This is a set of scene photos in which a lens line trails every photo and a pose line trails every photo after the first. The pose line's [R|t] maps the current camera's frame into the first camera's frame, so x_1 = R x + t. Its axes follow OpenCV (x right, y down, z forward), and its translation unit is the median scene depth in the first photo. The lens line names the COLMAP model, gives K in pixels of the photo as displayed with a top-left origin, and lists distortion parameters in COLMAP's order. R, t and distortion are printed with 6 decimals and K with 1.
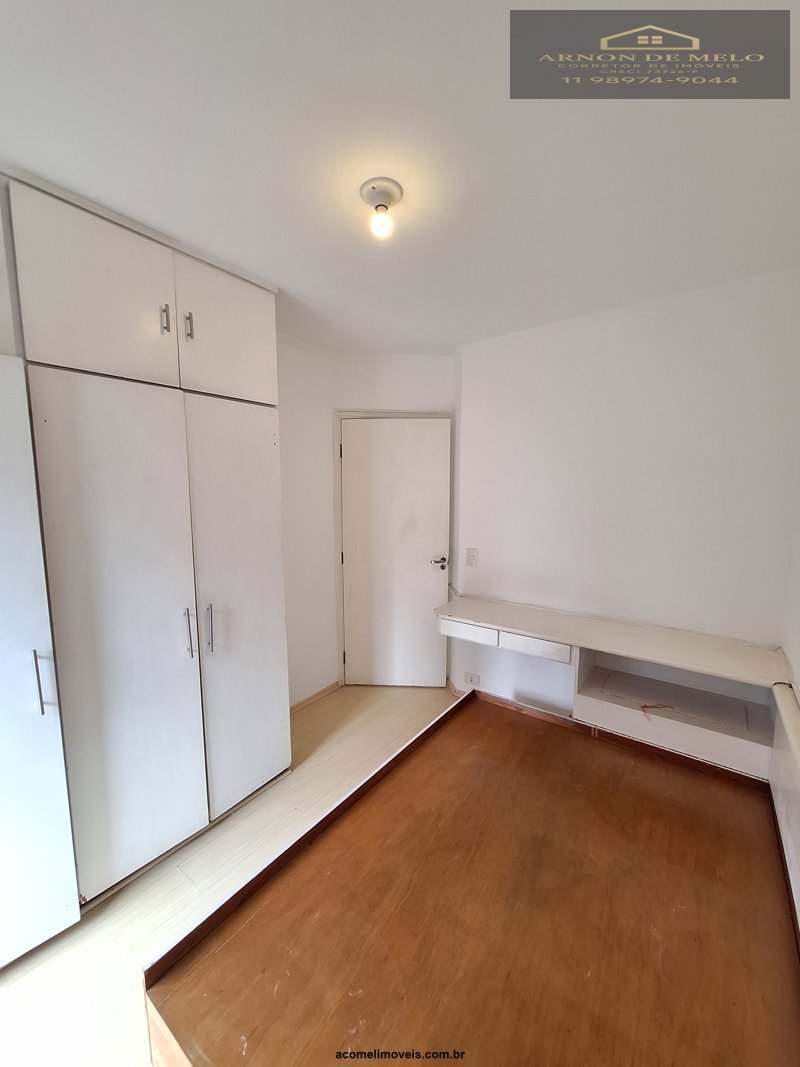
lens RADIAL K [[420.9, 0, 400.0], [0, 420.9, 533.5], [0, 0, 1]] dist [-0.010659, 0.003078]
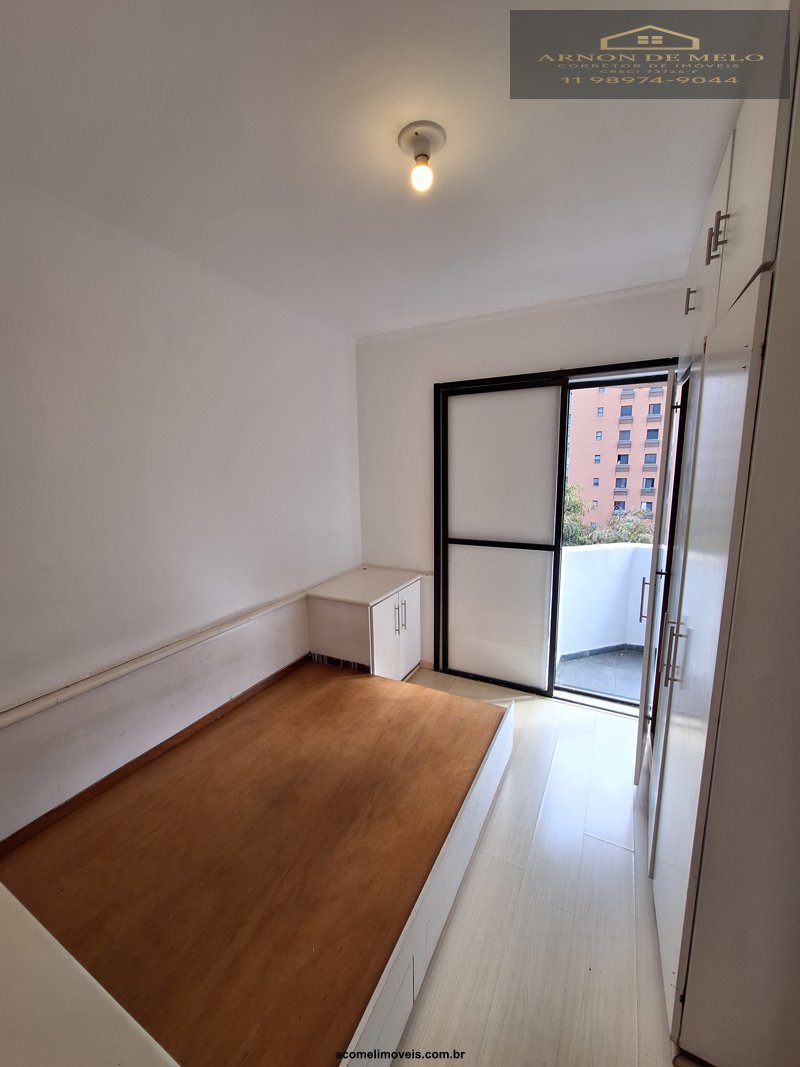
lens RADIAL K [[420.9, 0, 400.0], [0, 420.9, 533.5], [0, 0, 1]] dist [-0.010659, 0.003078]
pose [[-0.989101, 0.039812, -0.141754, 0.133166], [-0.001078, 0.960767, 0.277356, -0.212066], [0.147234, 0.274486, -0.950252, 1.700883]]
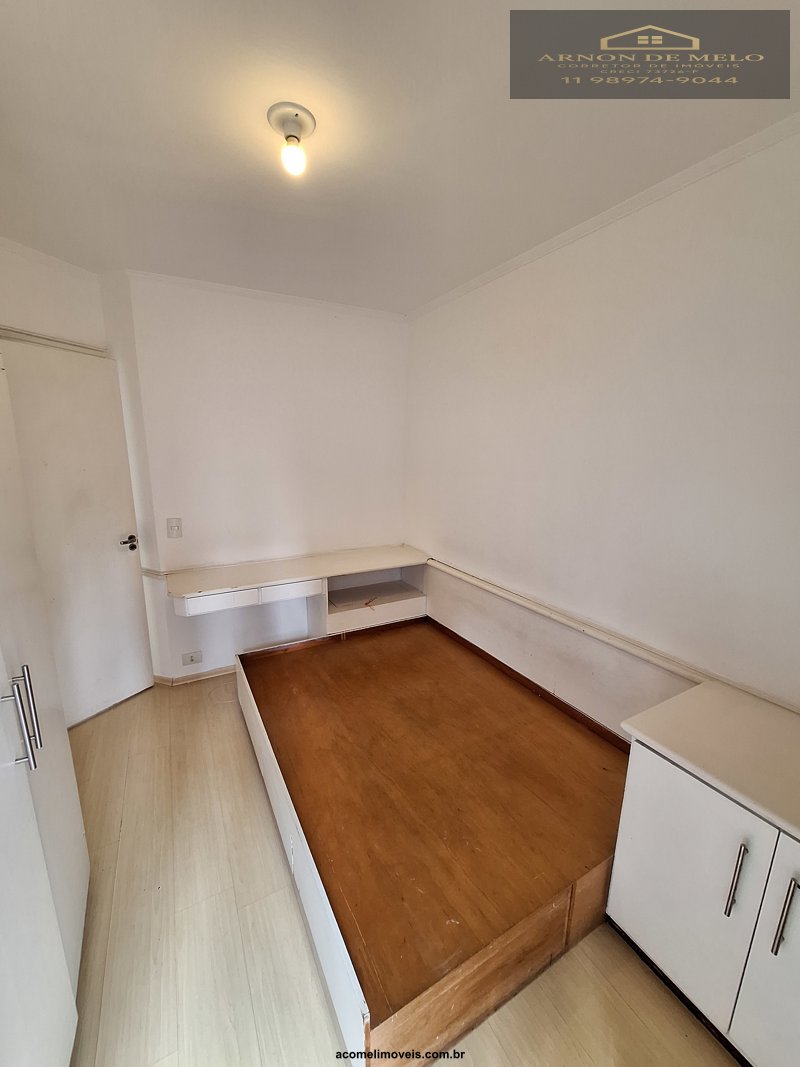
lens RADIAL K [[417.8, 0, 400.0], [0, 417.8, 533.5], [0, 0, 1]] dist [-0.000652, 0.000081]
pose [[0.410873, -0.178059, 0.894136, -0.753923], [0.091906, 0.983836, 0.153689, -0.043104], [-0.907048, 0.019029, 0.420596, 0.349238]]
